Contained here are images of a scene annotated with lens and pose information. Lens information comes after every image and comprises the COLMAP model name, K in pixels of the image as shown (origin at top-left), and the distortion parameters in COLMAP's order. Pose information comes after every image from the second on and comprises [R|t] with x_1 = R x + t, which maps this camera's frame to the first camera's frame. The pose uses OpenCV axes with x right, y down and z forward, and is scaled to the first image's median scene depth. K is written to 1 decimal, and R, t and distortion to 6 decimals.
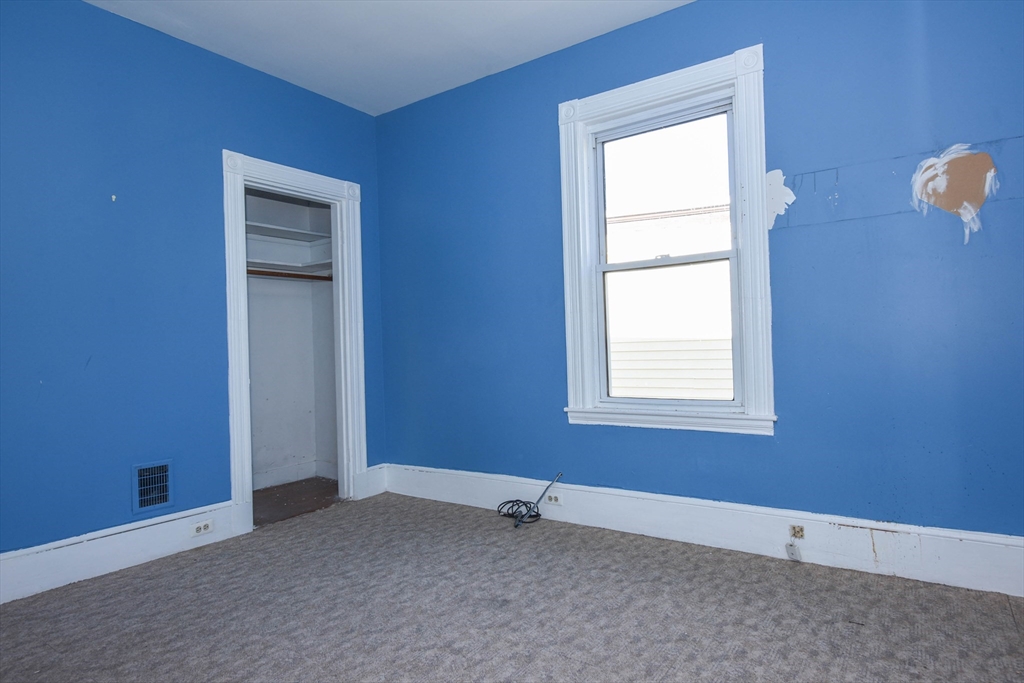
lens RADIAL K [[586.2, 0, 512.0], [0, 586.2, 341.5], [0, 0, 1]] dist [0.000143, -0.002308]
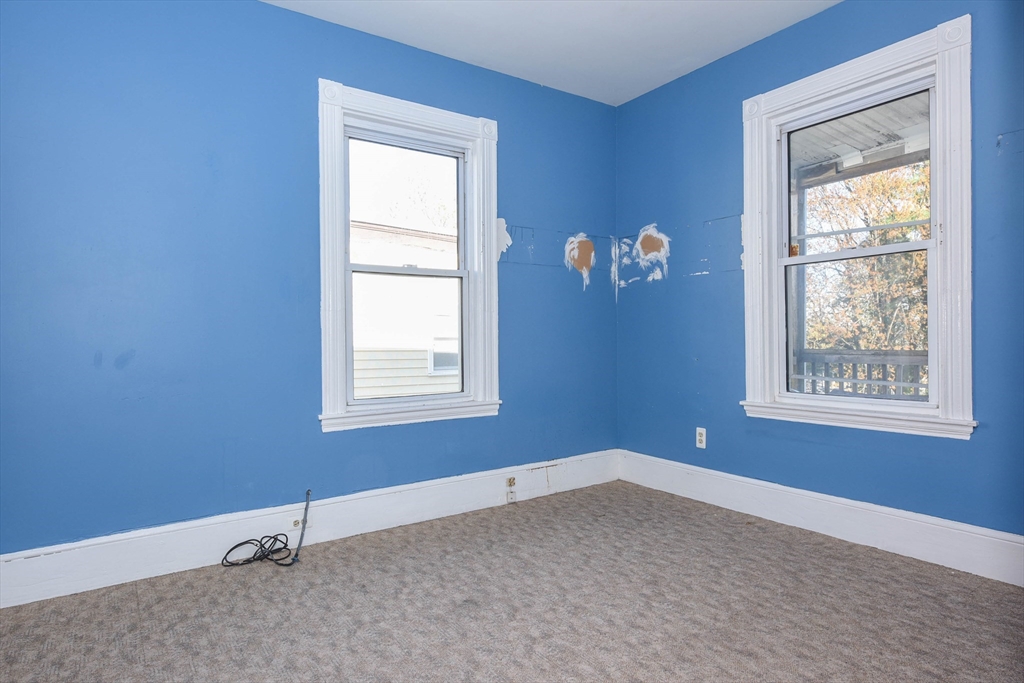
lens RADIAL K [[586.2, 0, 512.0], [0, 586.2, 341.5], [0, 0, 1]] dist [0.000143, -0.002308]
pose [[0.345392, 0.019420, 0.938257, -0.817117], [-0.008130, 0.999810, -0.017701, 0.016280], [-0.938423, -0.001514, 0.345485, 0.514687]]
